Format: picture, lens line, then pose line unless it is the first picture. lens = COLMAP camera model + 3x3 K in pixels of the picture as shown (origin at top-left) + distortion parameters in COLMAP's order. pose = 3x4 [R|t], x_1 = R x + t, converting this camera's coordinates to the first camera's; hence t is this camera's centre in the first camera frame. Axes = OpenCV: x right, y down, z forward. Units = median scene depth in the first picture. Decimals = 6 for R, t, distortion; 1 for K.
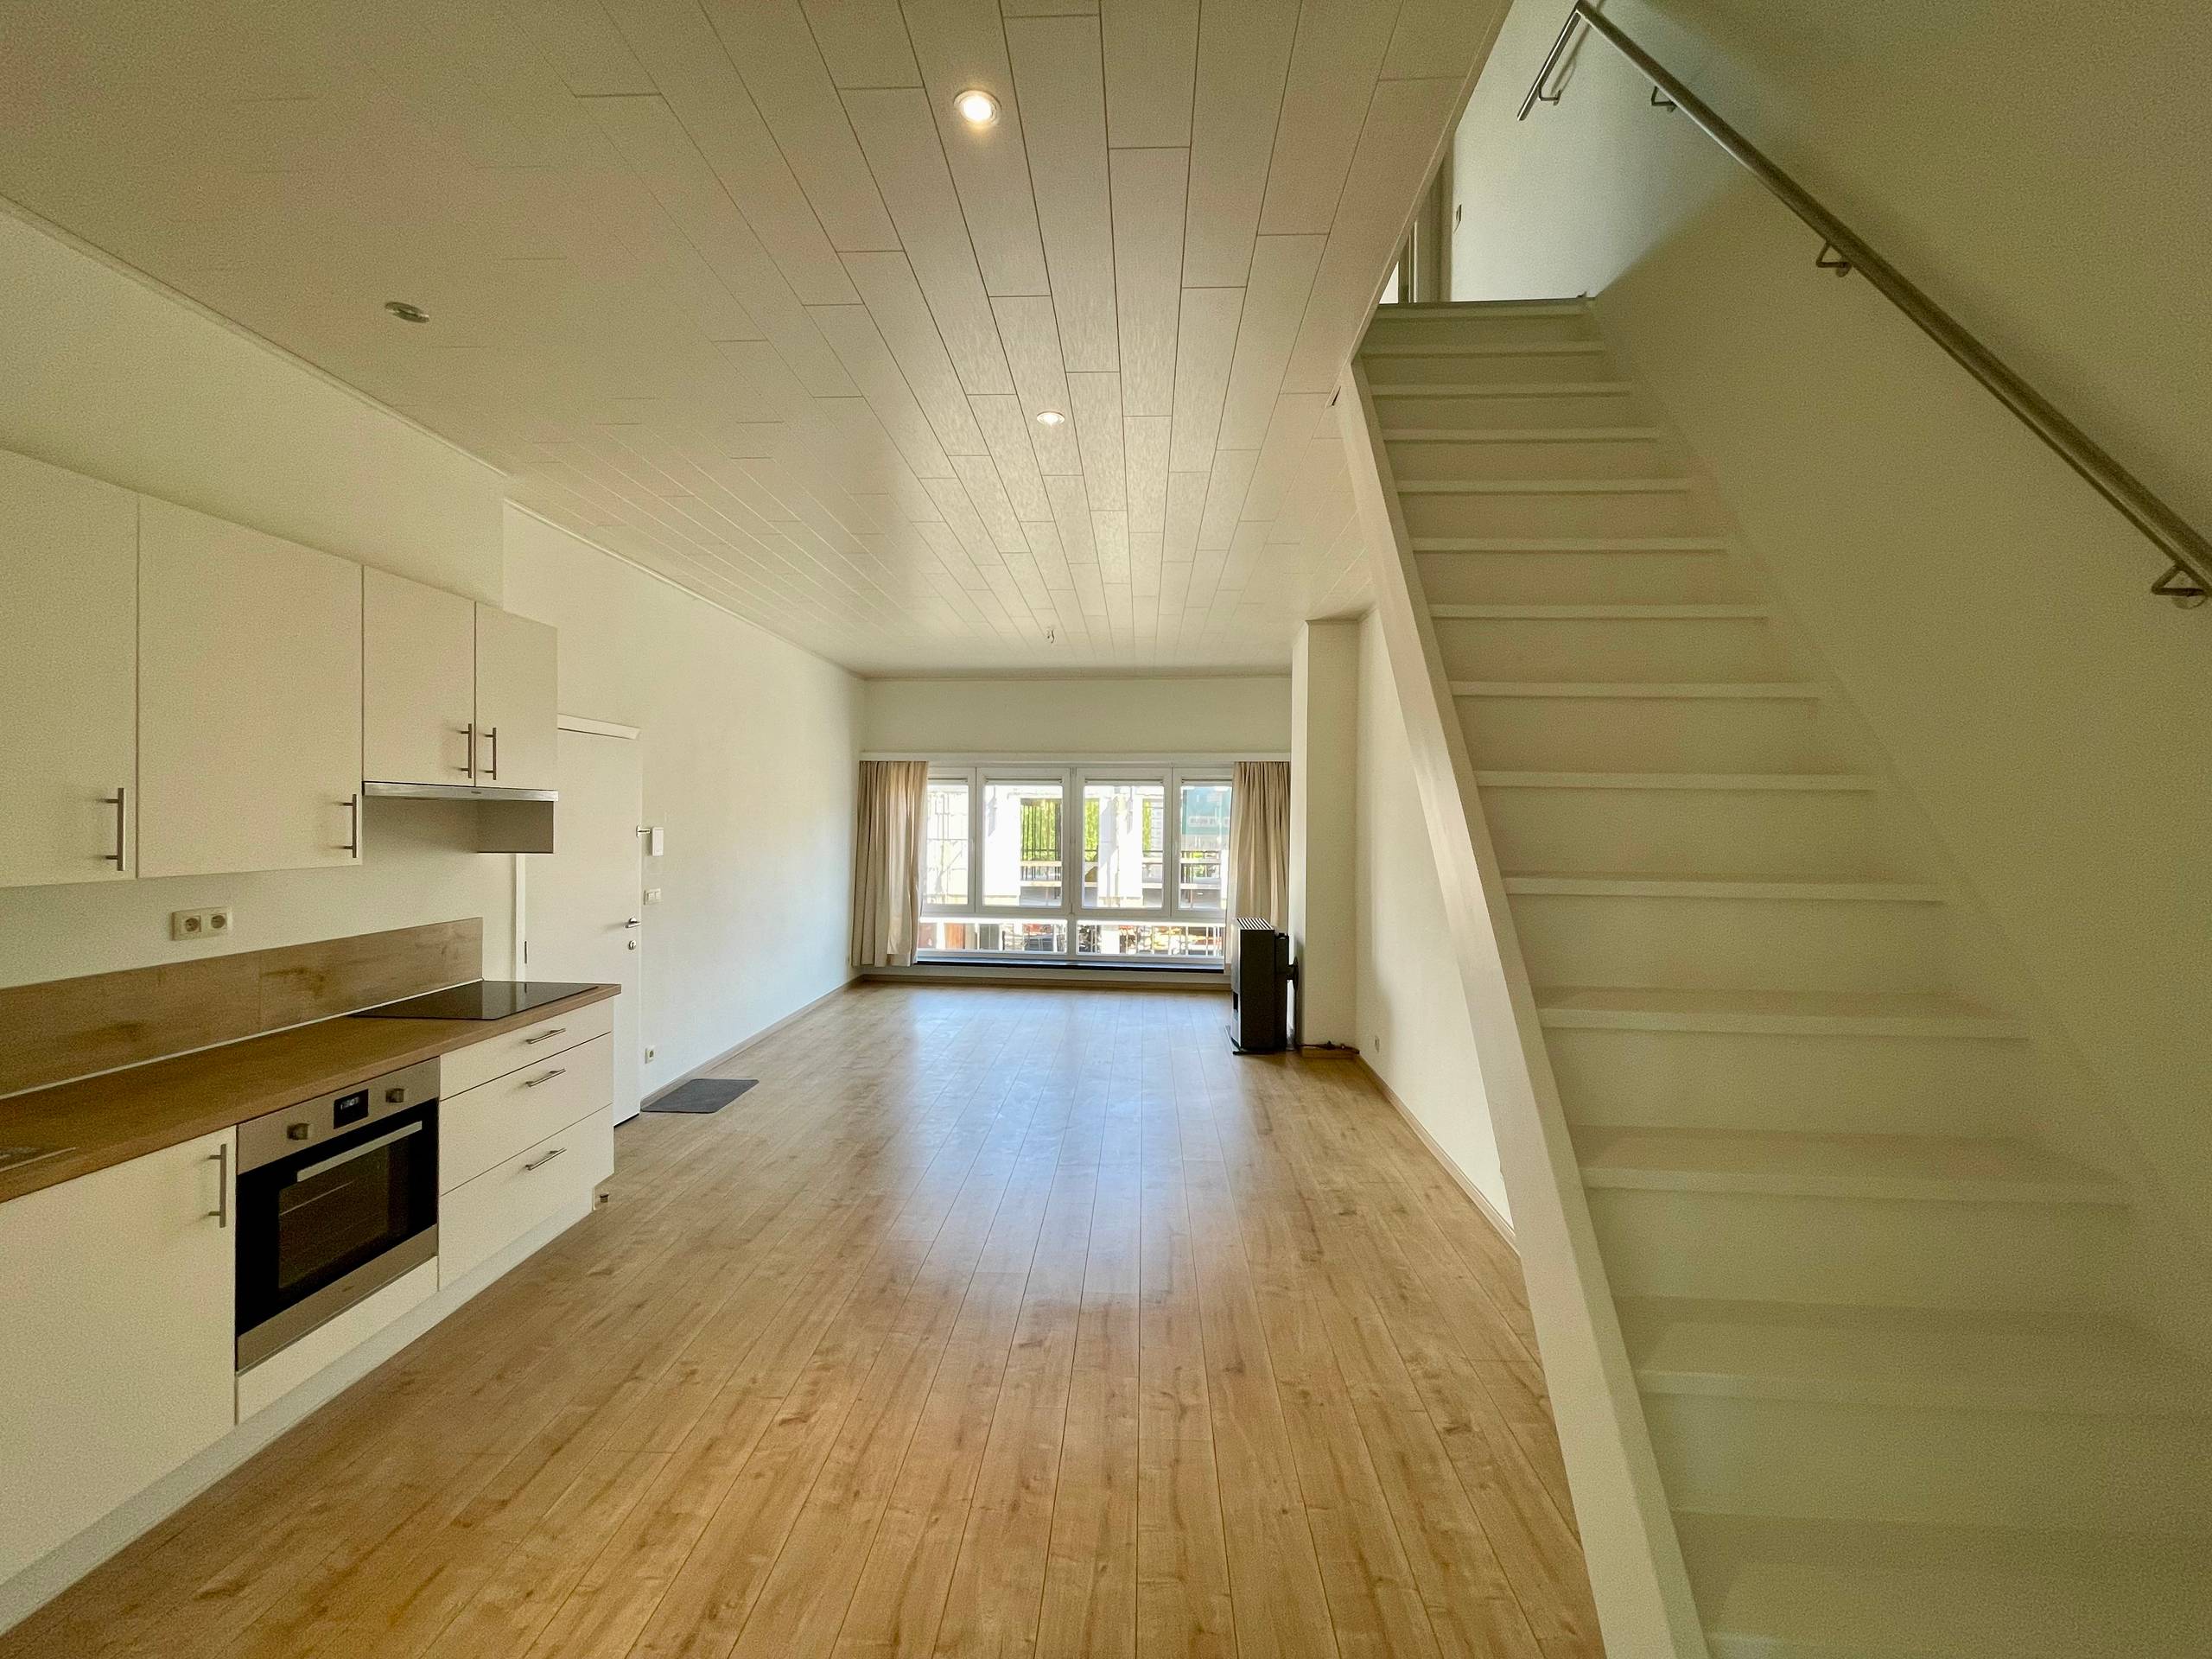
lens RADIAL K [[894.6, 0, 1104.4], [0, 894.6, 823.7], [0, 0, 1]] dist [-0.000364, 0.000178]
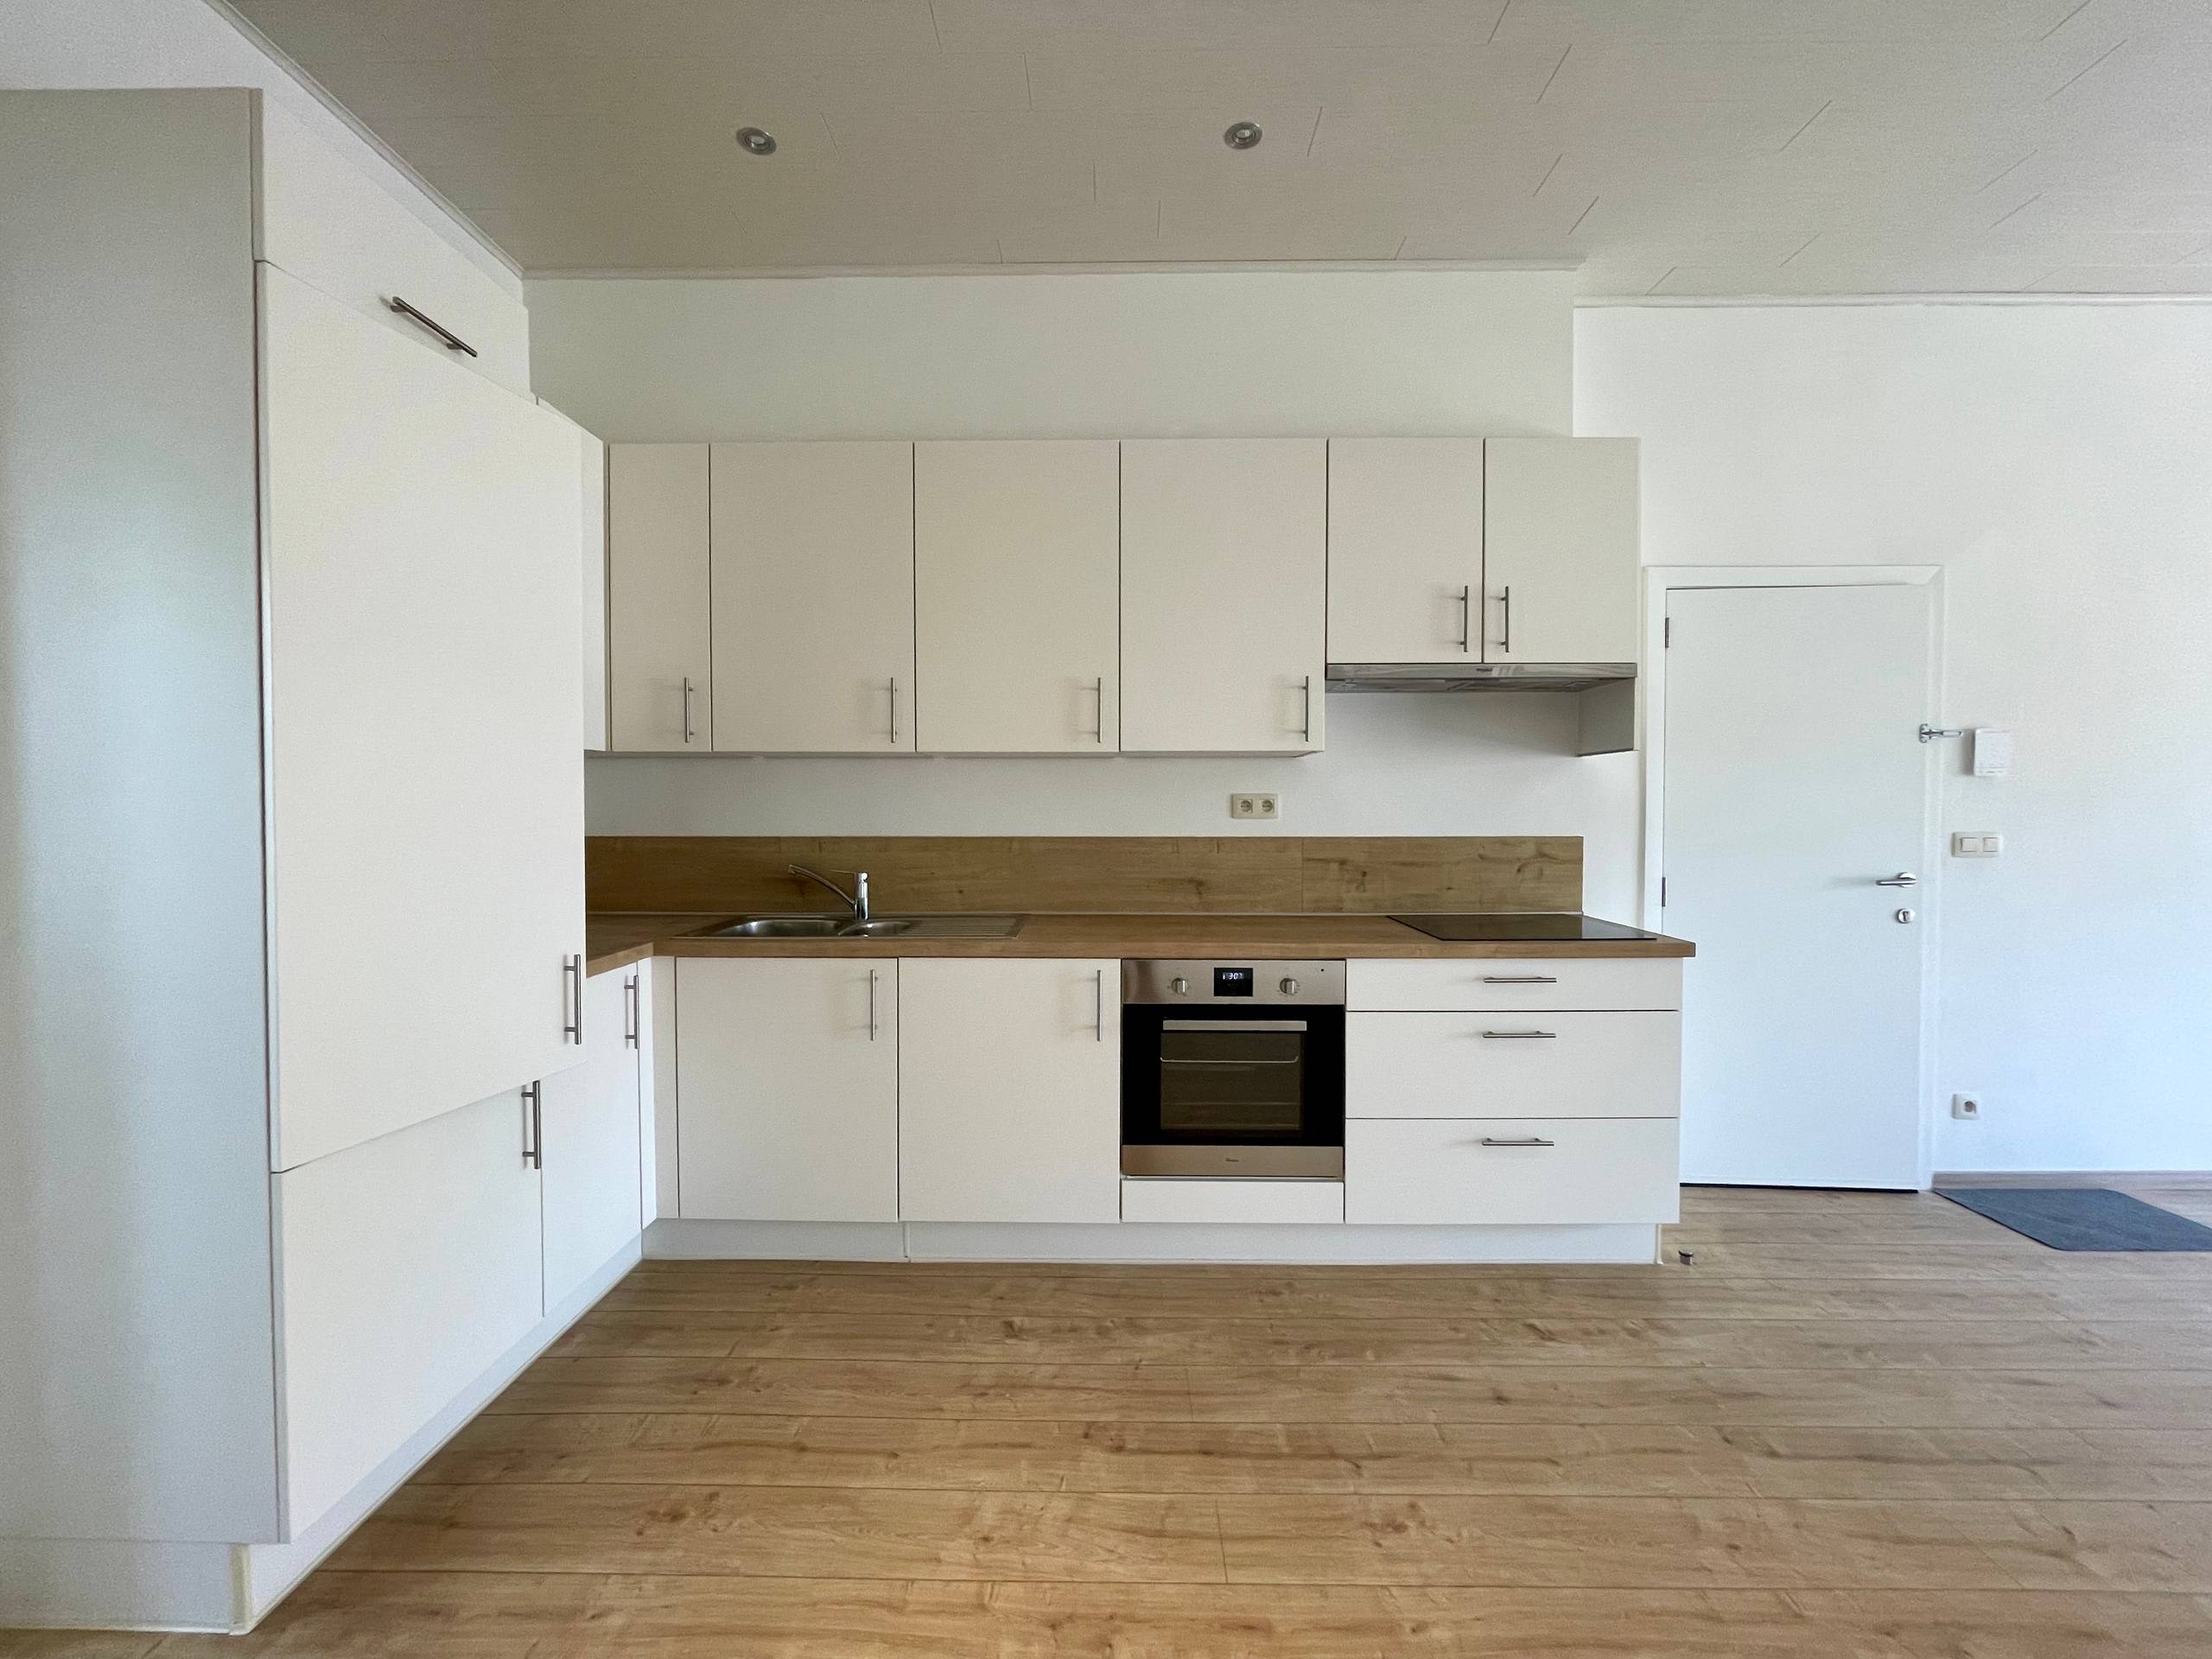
lens RADIAL K [[894.6, 0, 1104.4], [0, 894.6, 823.7], [0, 0, 1]] dist [-0.000364, 0.000178]
pose [[0.025654, 0.011685, -0.999603, 0.135519], [-0.004365, 0.999923, 0.011577, 0.115133], [0.999661, 0.004066, 0.025703, 0.732463]]
